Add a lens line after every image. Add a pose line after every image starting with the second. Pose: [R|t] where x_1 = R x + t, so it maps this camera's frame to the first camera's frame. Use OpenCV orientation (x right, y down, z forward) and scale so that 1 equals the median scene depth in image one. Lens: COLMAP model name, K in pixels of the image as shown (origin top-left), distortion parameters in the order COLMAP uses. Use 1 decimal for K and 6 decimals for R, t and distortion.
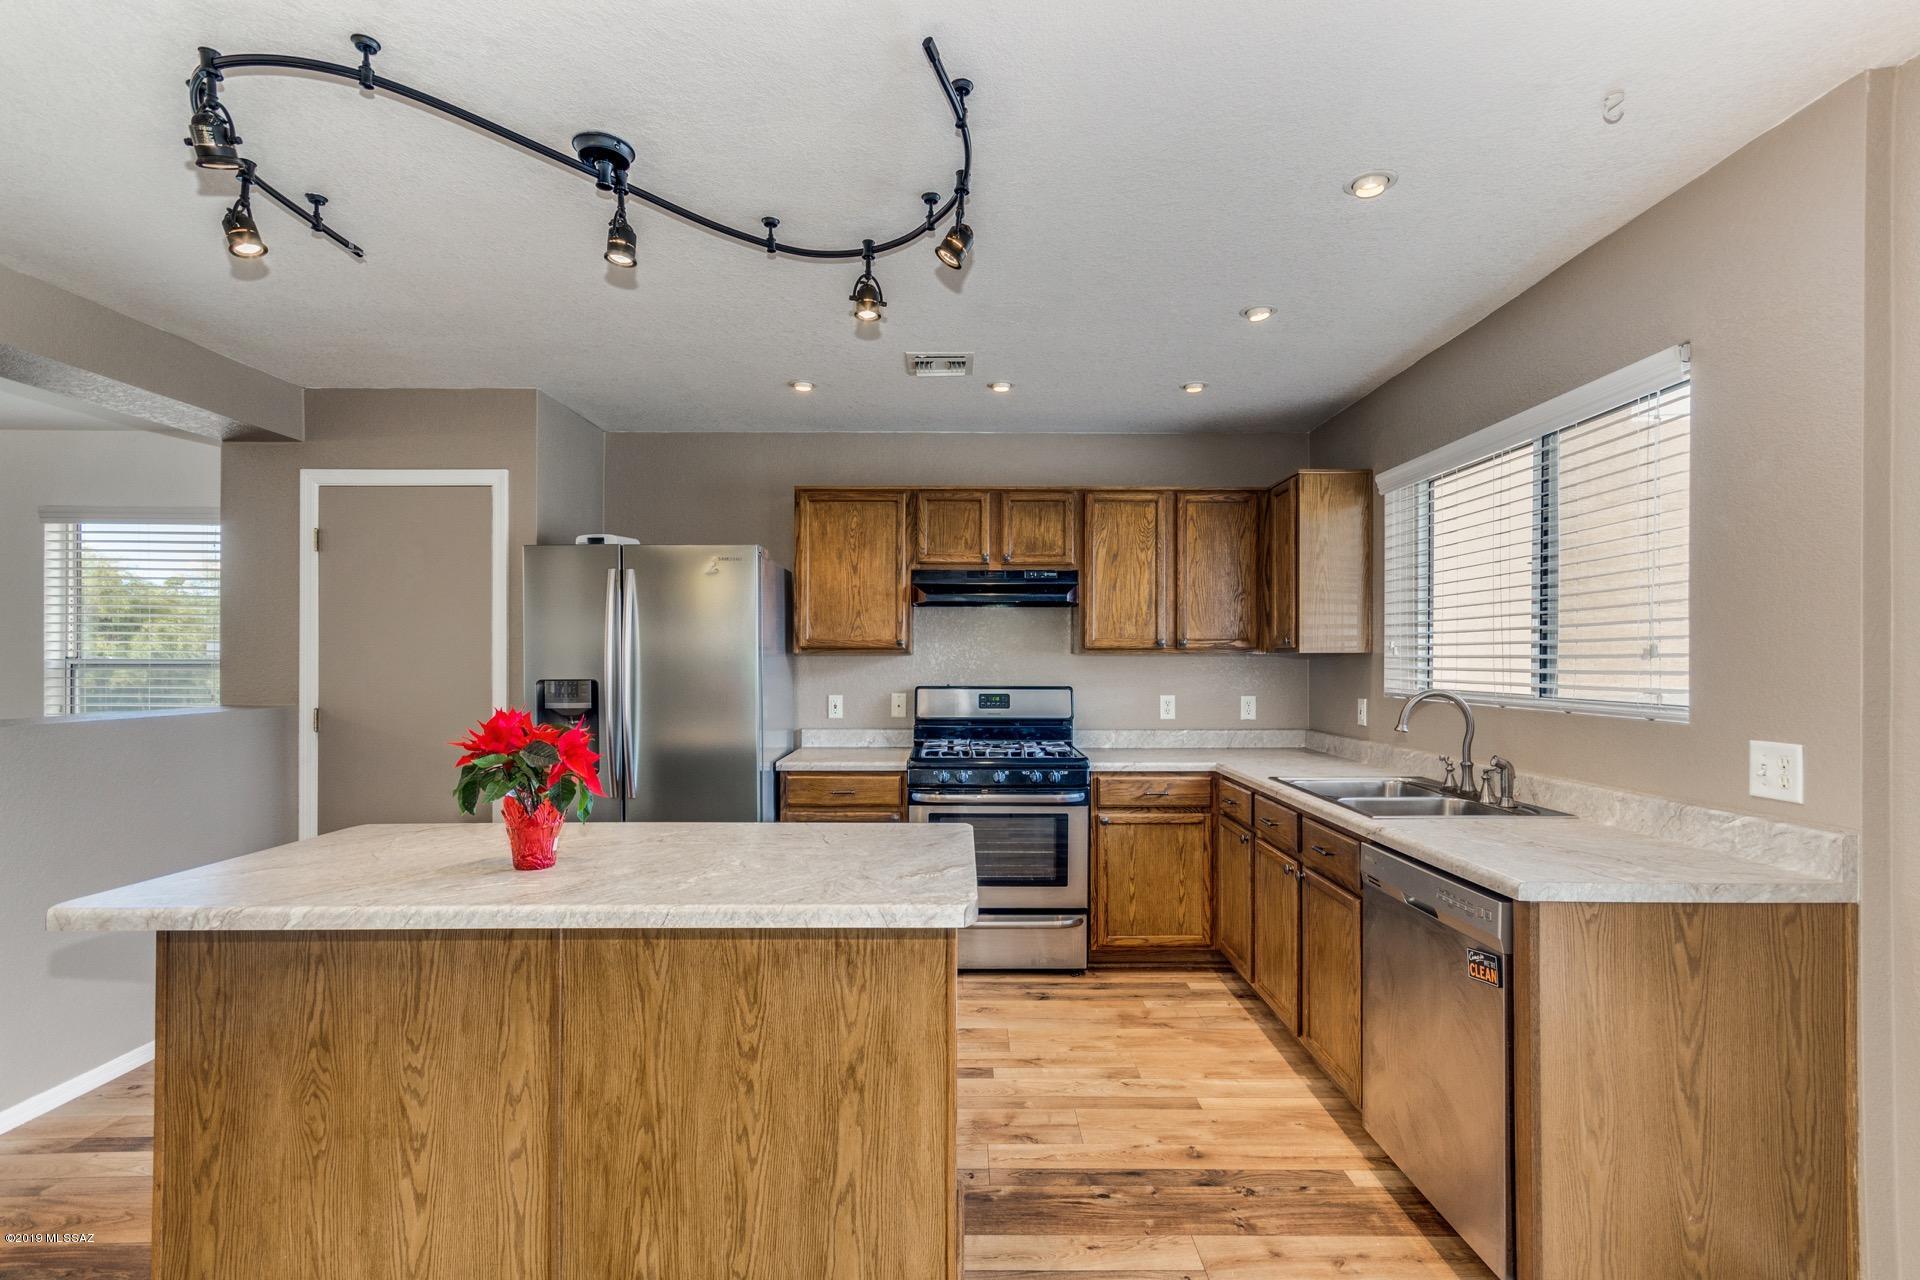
lens RADIAL K [[900.4, 0, 958.1], [0, 900.4, 666.7], [0, 0, 1]] dist [-0.001761, 0.000441]
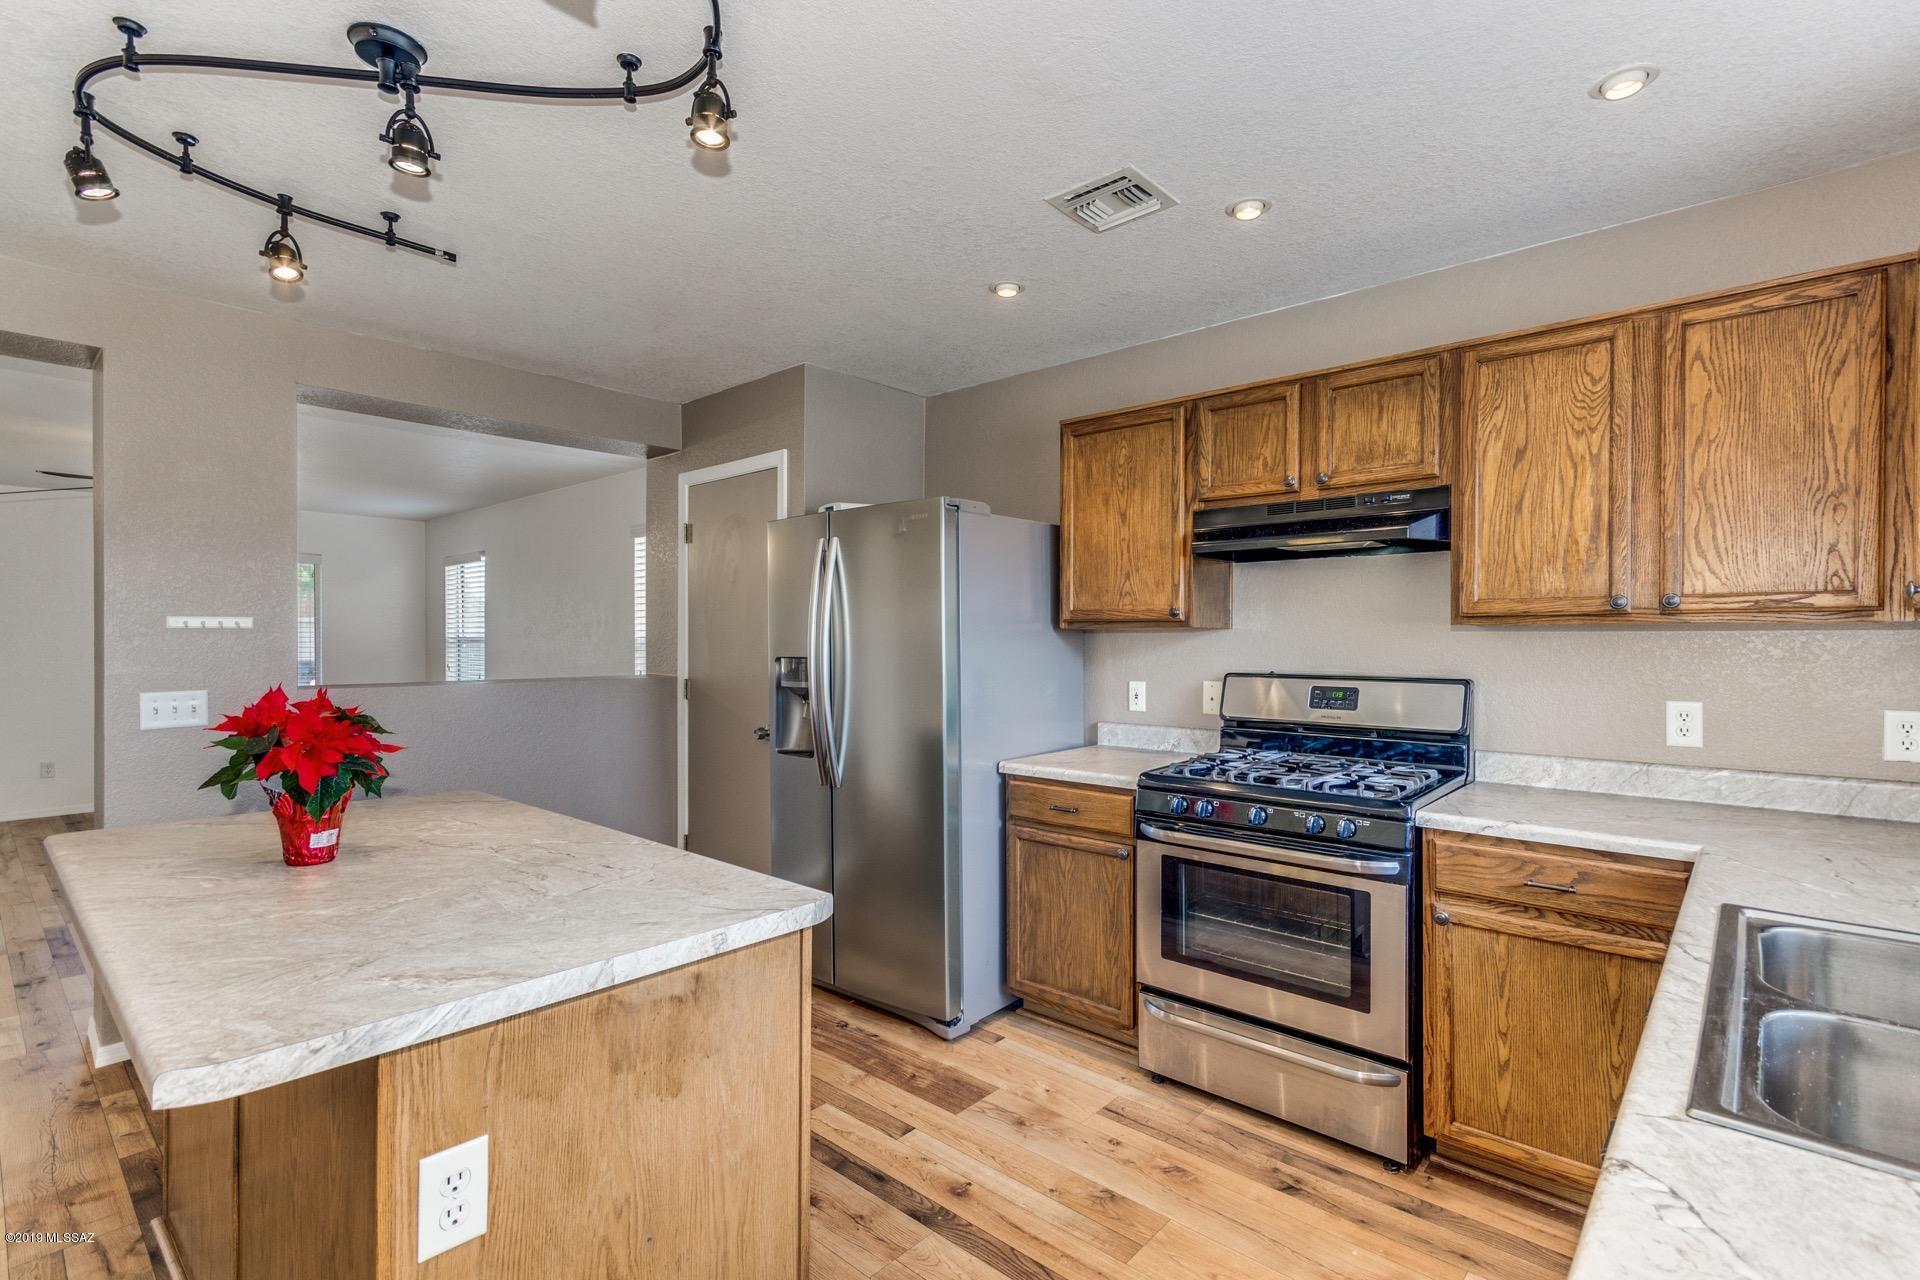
lens RADIAL K [[890.2, 0, 964.1], [0, 890.2, 646.6], [0, 0, 1]] dist [0.009337, -0.000178]
pose [[0.749087, 0.005475, -0.662449, 0.285434], [-0.003480, 0.999985, 0.004329, -0.001668], [0.662462, -0.000938, 0.749095, 0.346217]]
